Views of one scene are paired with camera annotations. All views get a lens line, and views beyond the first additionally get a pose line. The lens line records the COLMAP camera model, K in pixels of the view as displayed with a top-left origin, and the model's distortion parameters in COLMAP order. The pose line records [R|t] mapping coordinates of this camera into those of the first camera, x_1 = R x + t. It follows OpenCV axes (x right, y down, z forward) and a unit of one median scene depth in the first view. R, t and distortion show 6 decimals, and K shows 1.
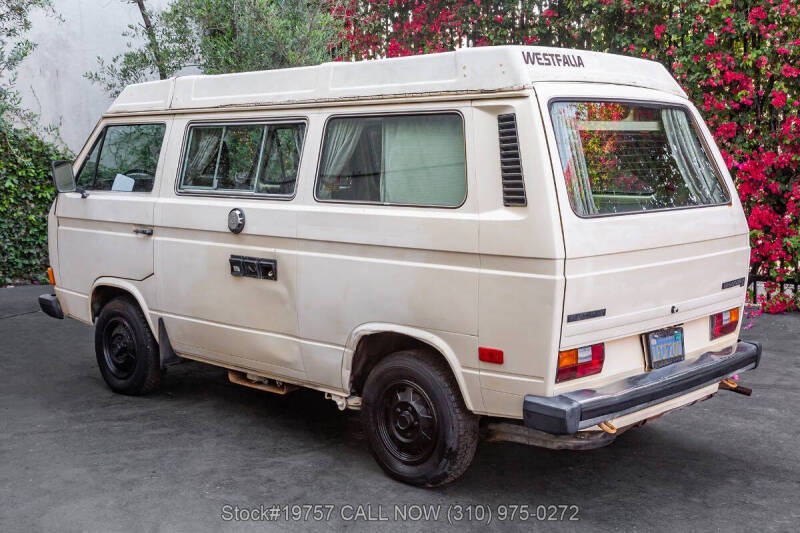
lens RADIAL K [[948.7, 0, 401.4], [0, 948.7, 235.9], [0, 0, 1]] dist [0.086326, 0.004266]
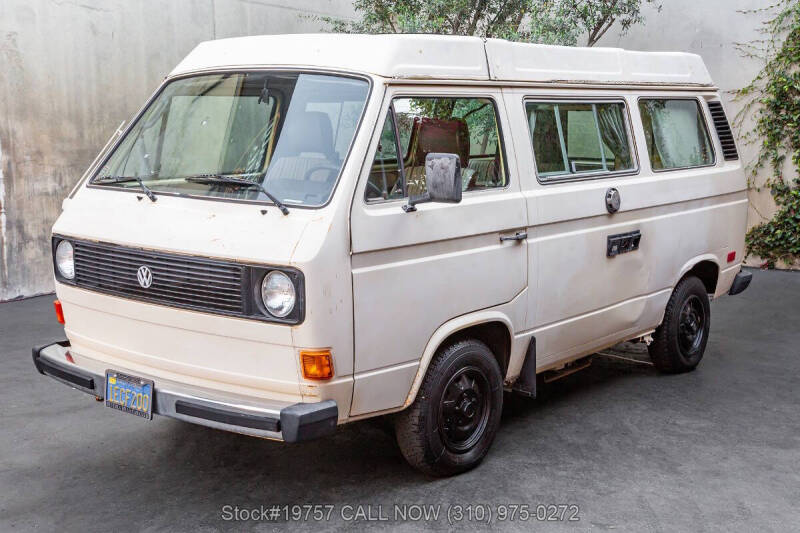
lens RADIAL K [[1055.3, 0, 400.0], [0, 1055.3, 266.5], [0, 0, 1]] dist [0.149008, 0.014124]
pose [[-0.064867, -0.130998, 0.989258, -1.257755], [0.102889, 0.985185, 0.137205, -0.122390], [-0.992575, 0.110684, -0.050428, 1.274453]]
